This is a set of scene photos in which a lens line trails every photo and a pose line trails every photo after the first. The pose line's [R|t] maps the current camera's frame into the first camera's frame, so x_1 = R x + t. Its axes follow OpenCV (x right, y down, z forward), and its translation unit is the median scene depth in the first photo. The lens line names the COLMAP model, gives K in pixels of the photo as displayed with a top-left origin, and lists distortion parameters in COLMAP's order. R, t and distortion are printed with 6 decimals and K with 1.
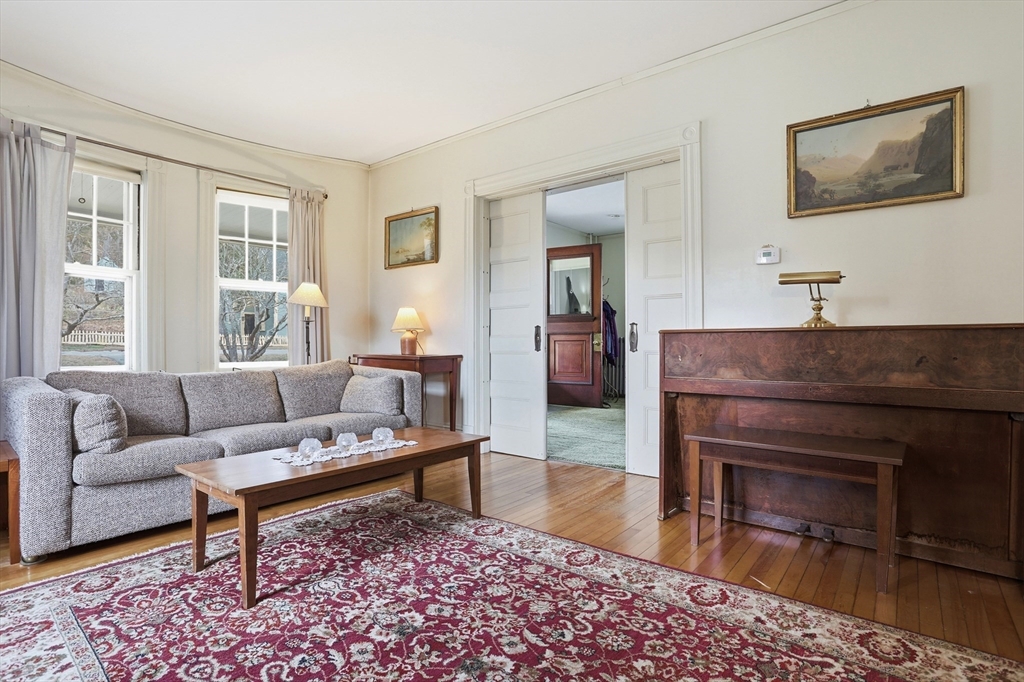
lens RADIAL K [[506.7, 0, 512.0], [0, 506.7, 341.0], [0, 0, 1]] dist [-0.076983, 0.032732]
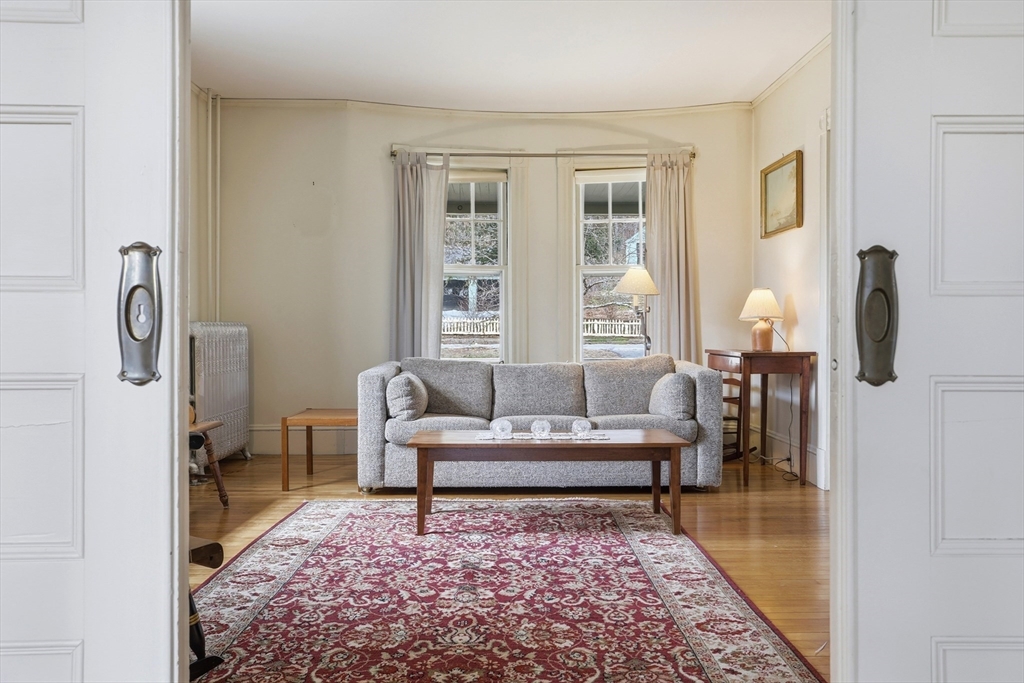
lens RADIAL K [[802.0, 0, 512.0], [0, 802.0, 341.5], [0, 0, 1]] dist [-0.012134, -0.001075]
pose [[0.640356, 0.006932, -0.768047, 1.038753], [0.002199, 0.999939, 0.010858, -0.002638], [0.768075, -0.008642, 0.640301, -0.154112]]
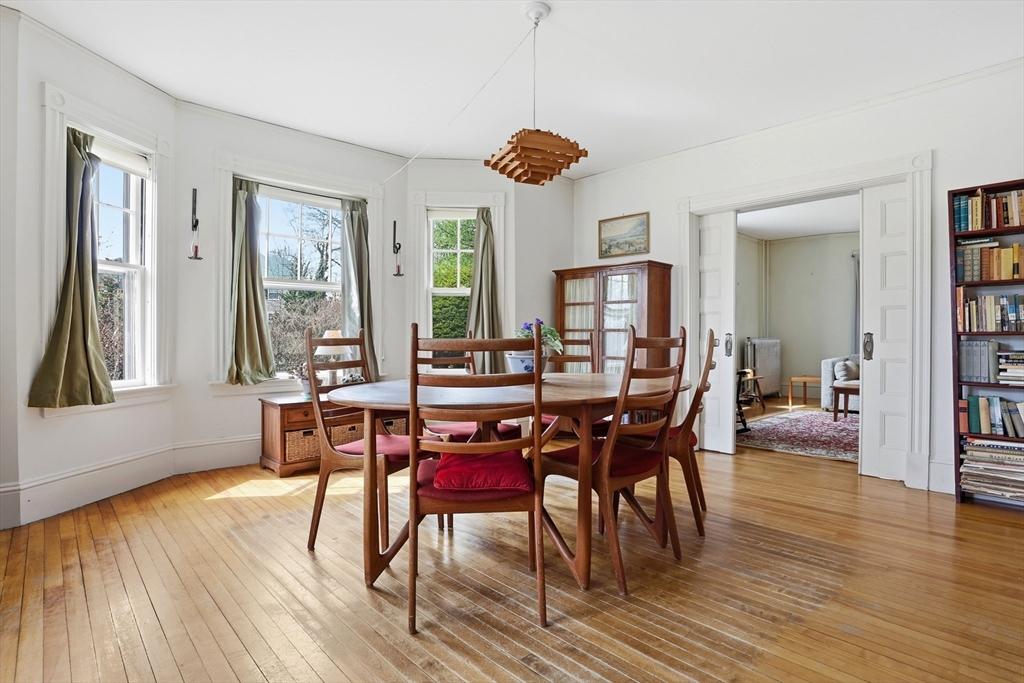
lens RADIAL K [[545.1, 0, 511.2], [0, 545.1, 343.5], [0, 0, 1]] dist [-0.082333, 0.044628]
pose [[-0.146734, 0.011722, -0.989106, 2.865922], [0.006182, 0.999921, 0.010933, -0.054467], [0.989157, -0.004510, -0.146795, -0.579827]]
